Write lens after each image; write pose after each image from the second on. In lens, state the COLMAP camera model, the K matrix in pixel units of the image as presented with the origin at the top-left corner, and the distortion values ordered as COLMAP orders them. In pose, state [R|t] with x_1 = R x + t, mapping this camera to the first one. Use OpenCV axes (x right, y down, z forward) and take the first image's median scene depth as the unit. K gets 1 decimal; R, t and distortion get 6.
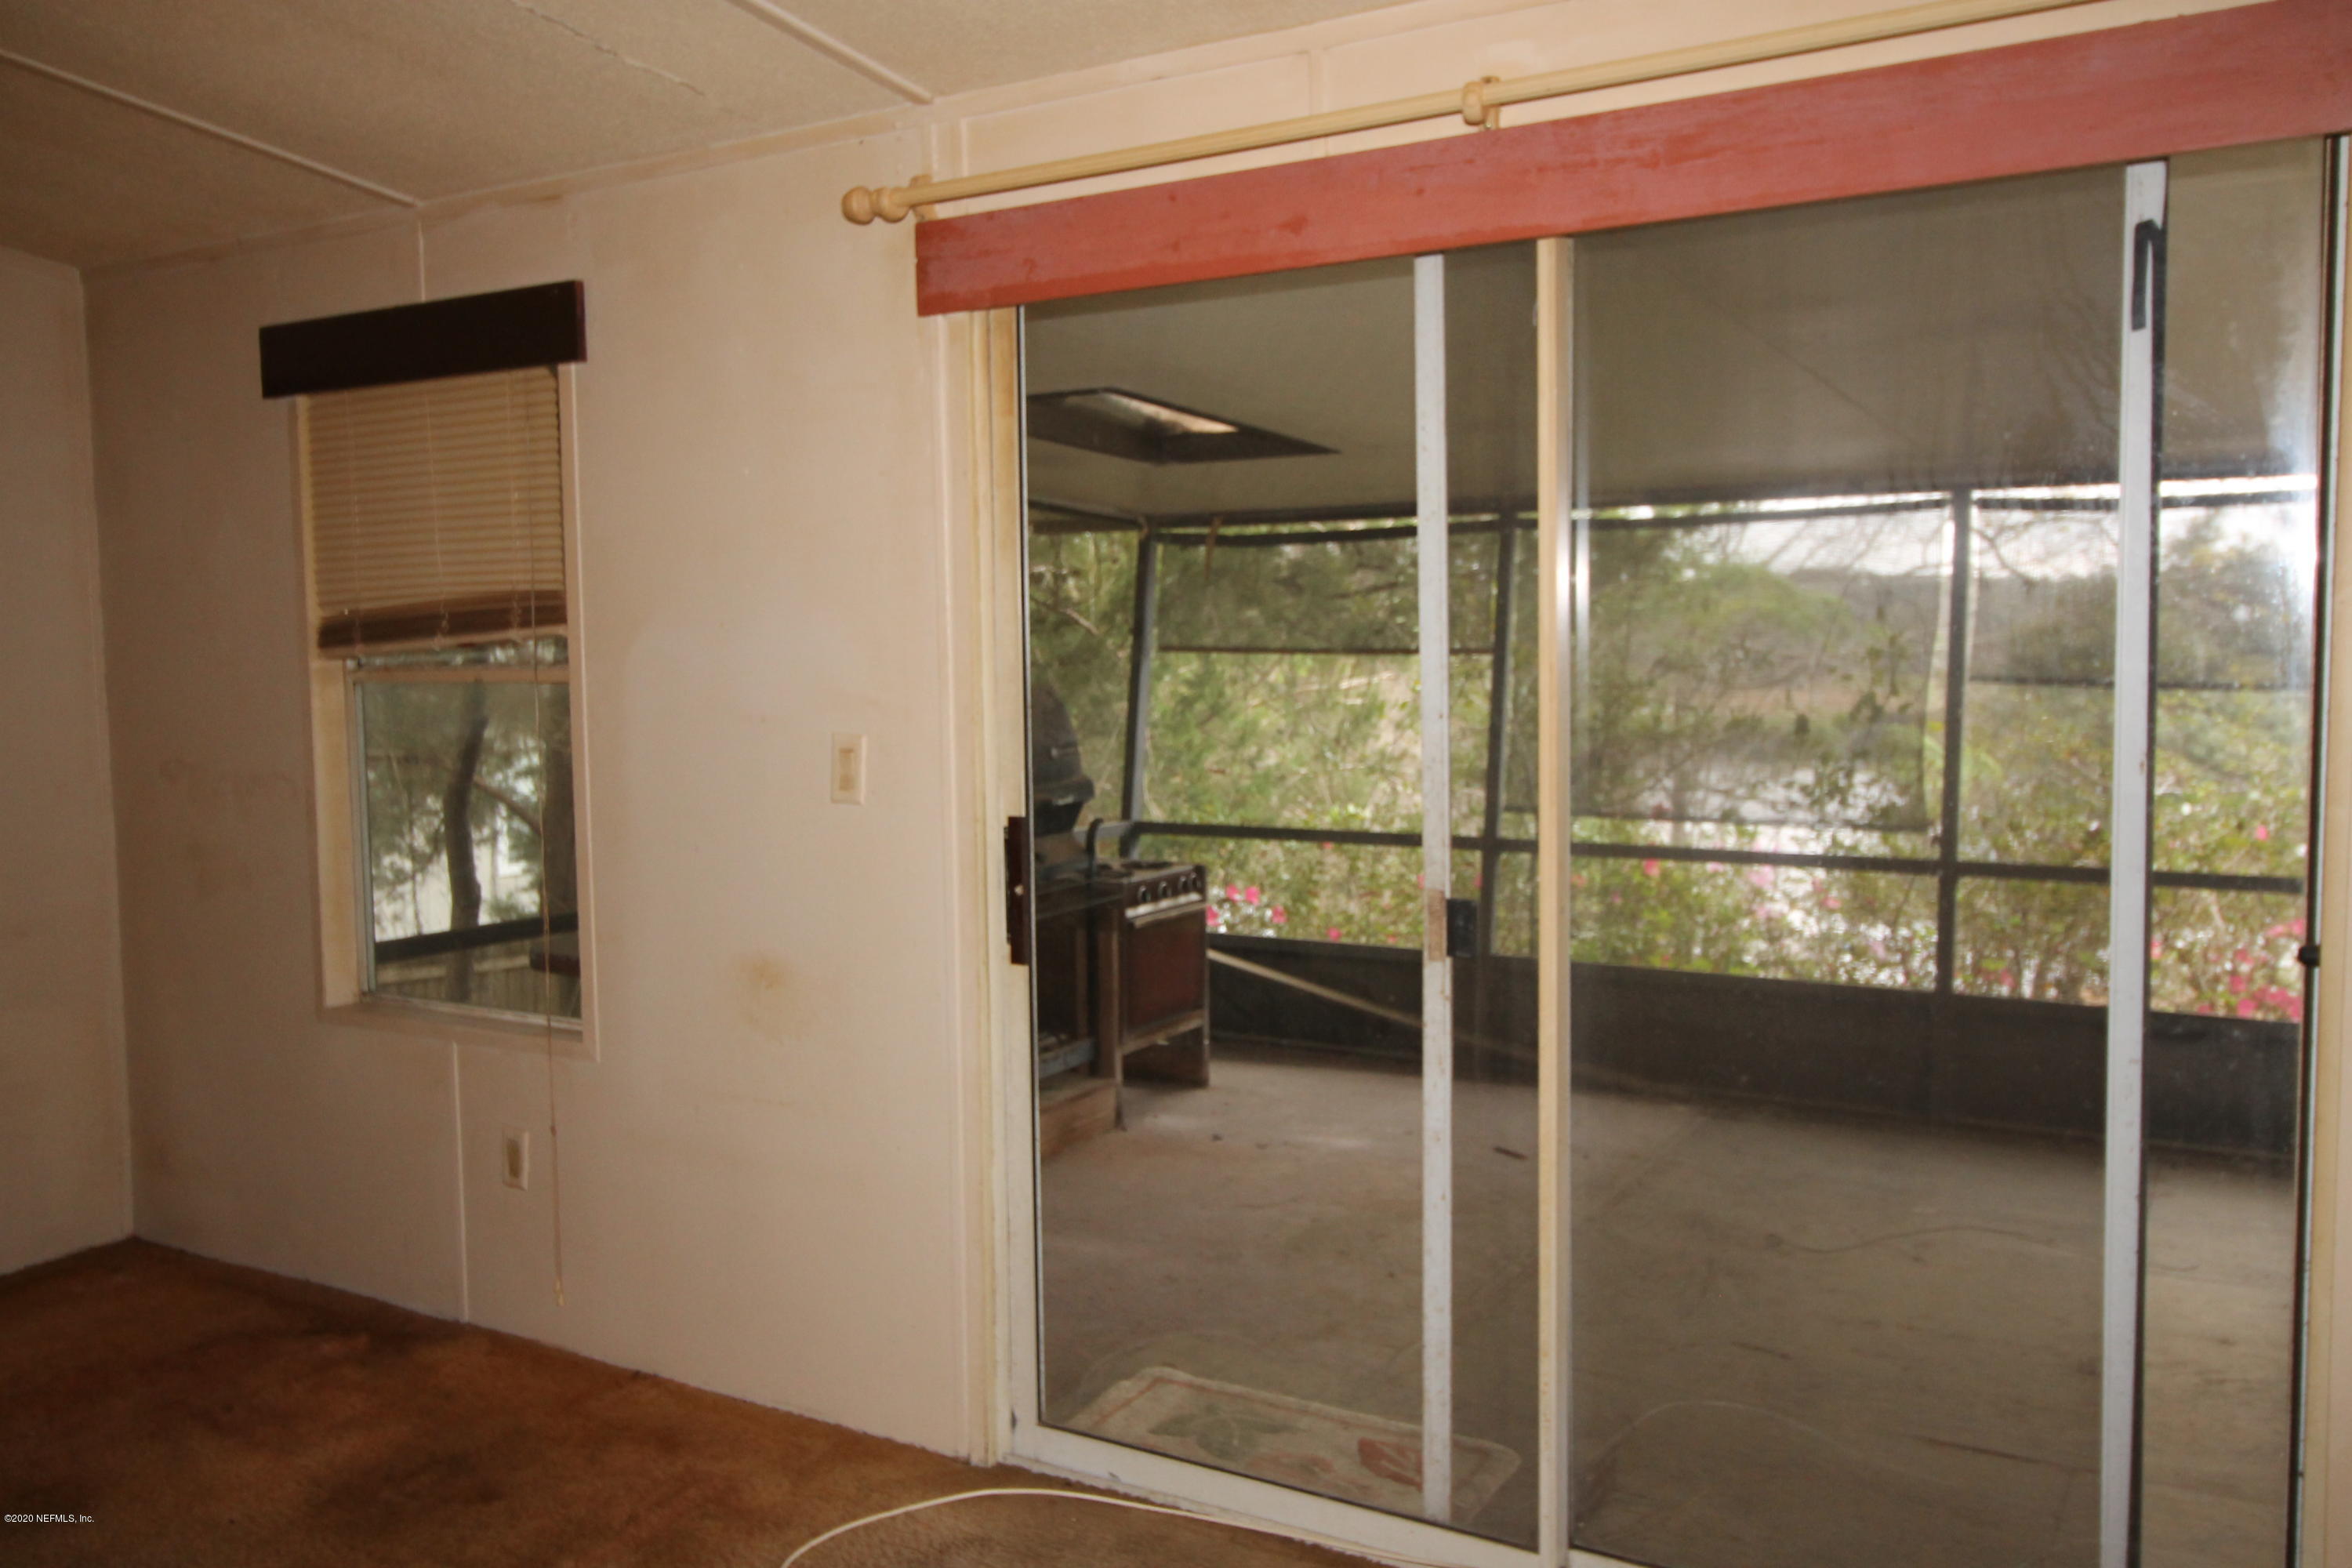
lens RADIAL K [[1856.1, 0, 1180.5], [0, 1856.1, 747.3], [0, 0, 1]] dist [0.007526, -0.000854]
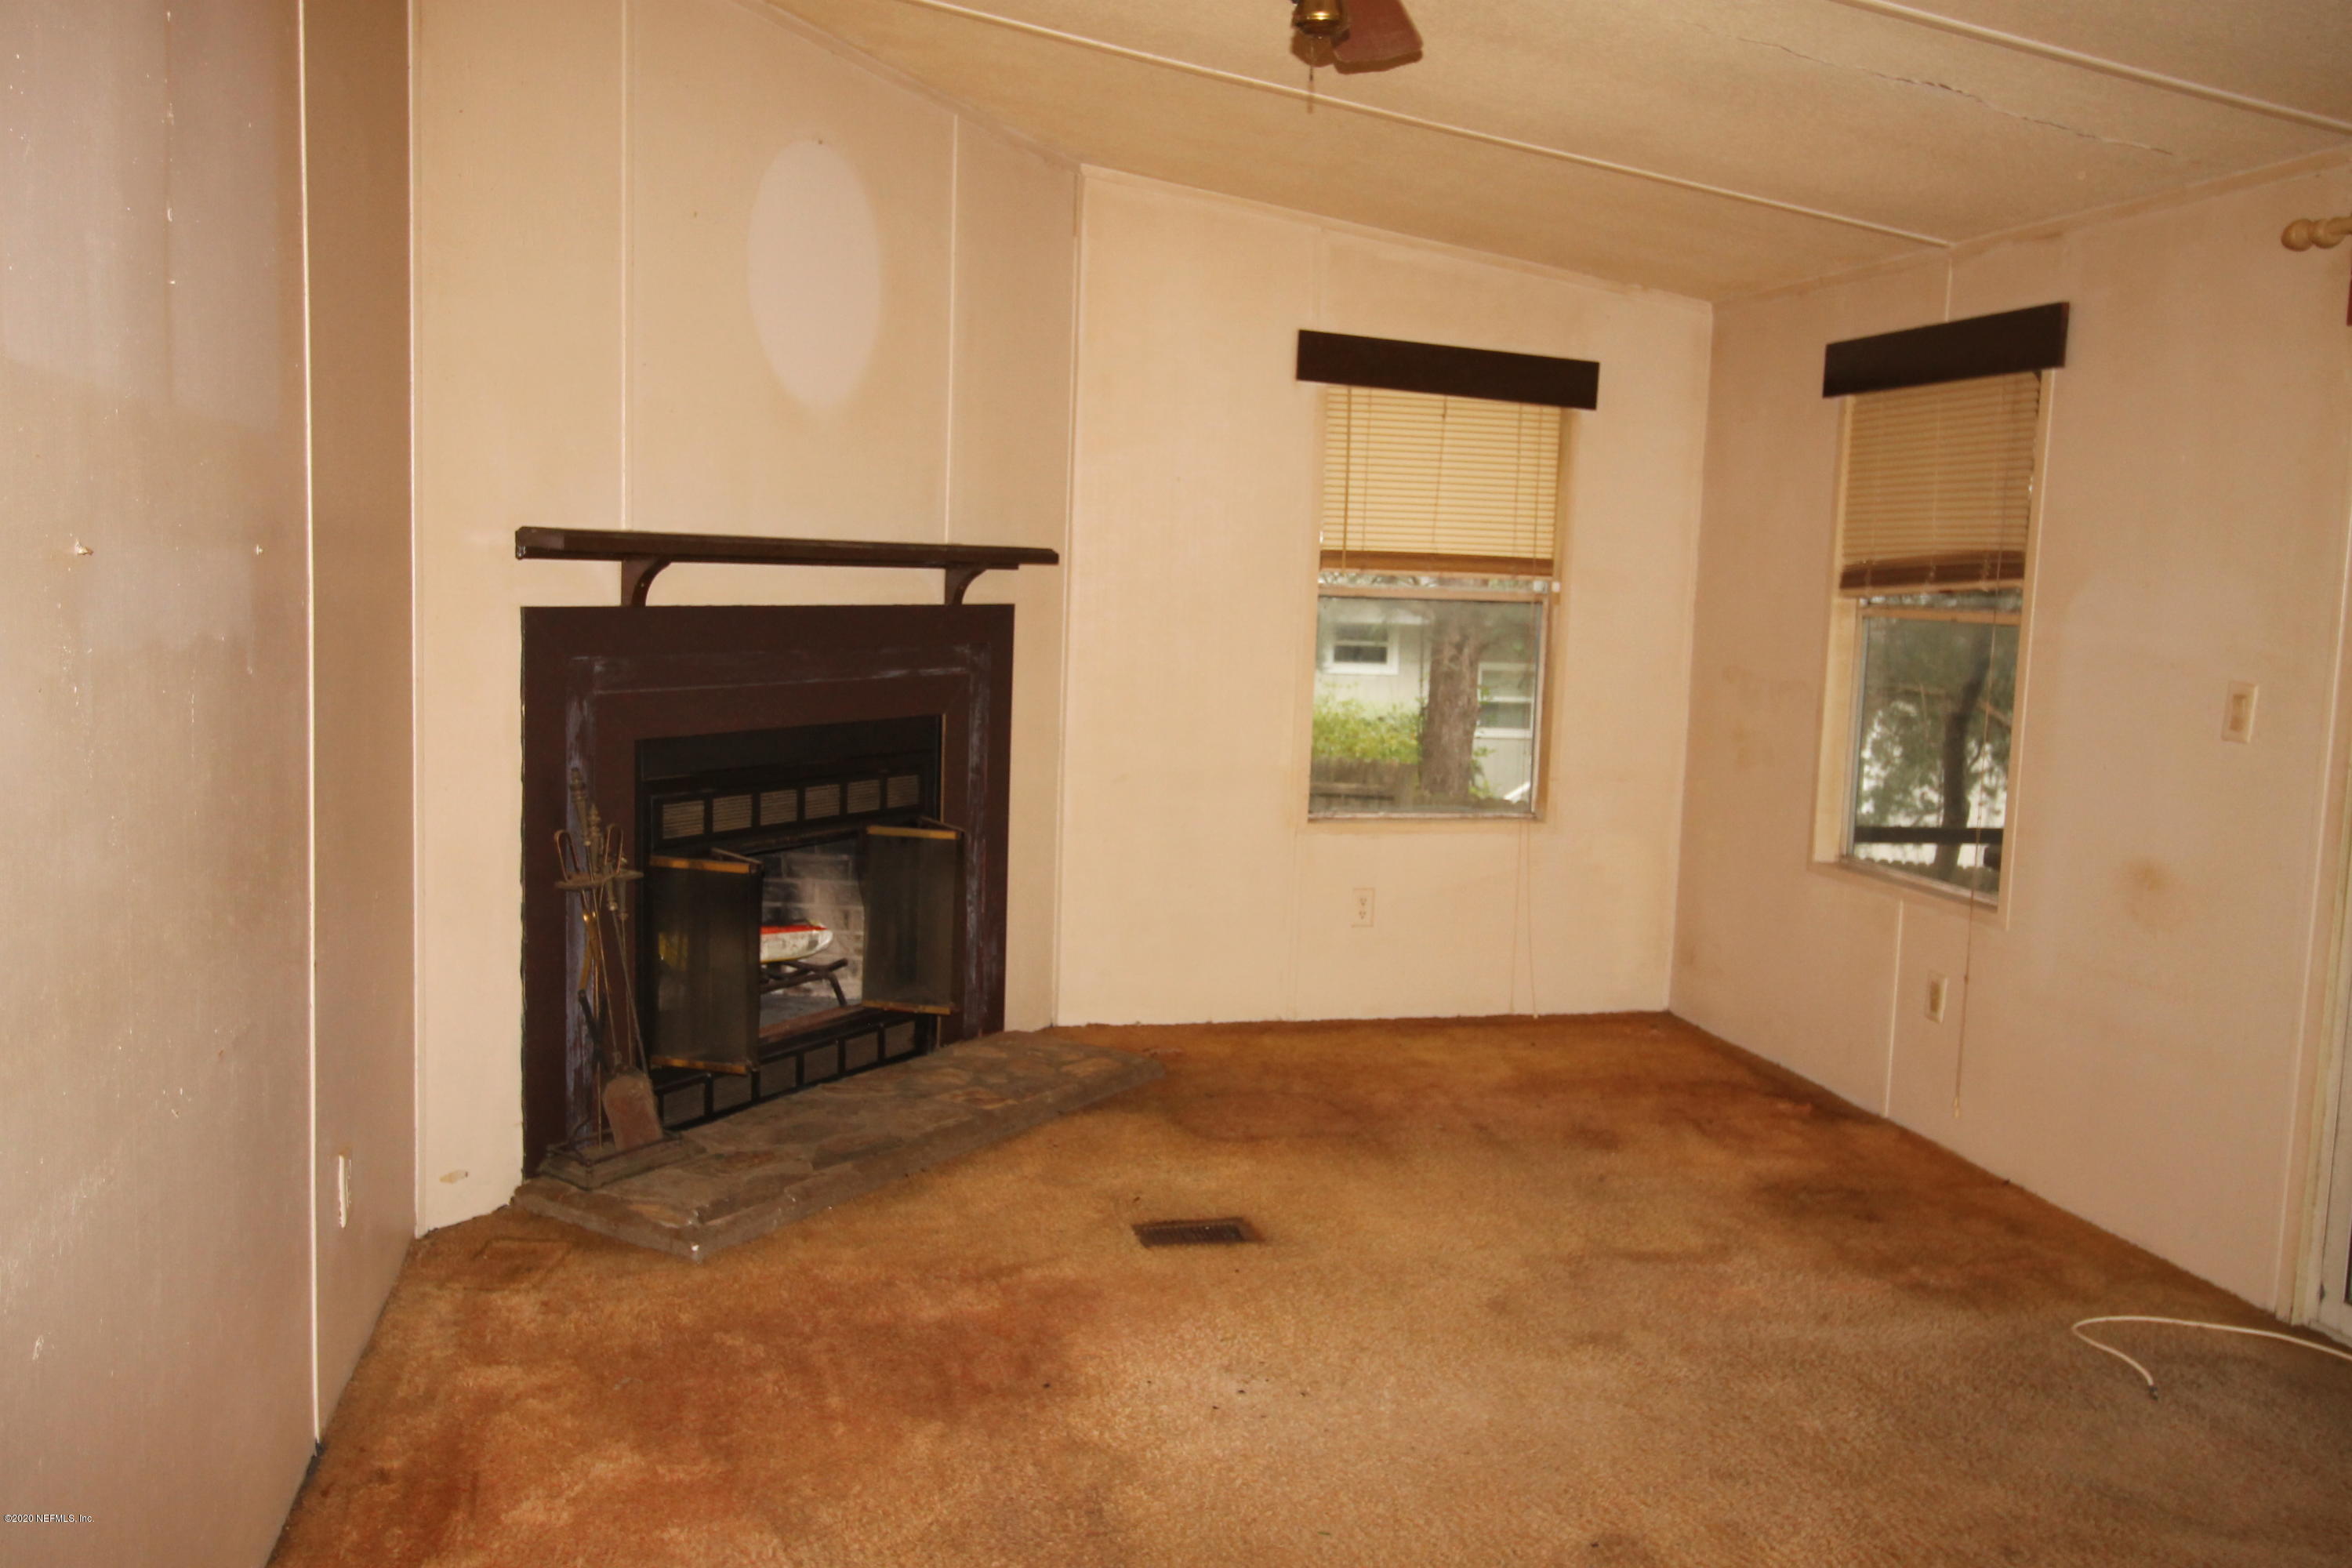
lens RADIAL K [[1856.1, 0, 1180.5], [0, 1856.1, 747.3], [0, 0, 1]] dist [0.007526, -0.000854]
pose [[0.693060, 0.113003, -0.711968, 0.177001], [-0.094870, 0.993345, 0.065312, 0.018275], [0.714610, 0.022279, 0.699168, -0.272548]]
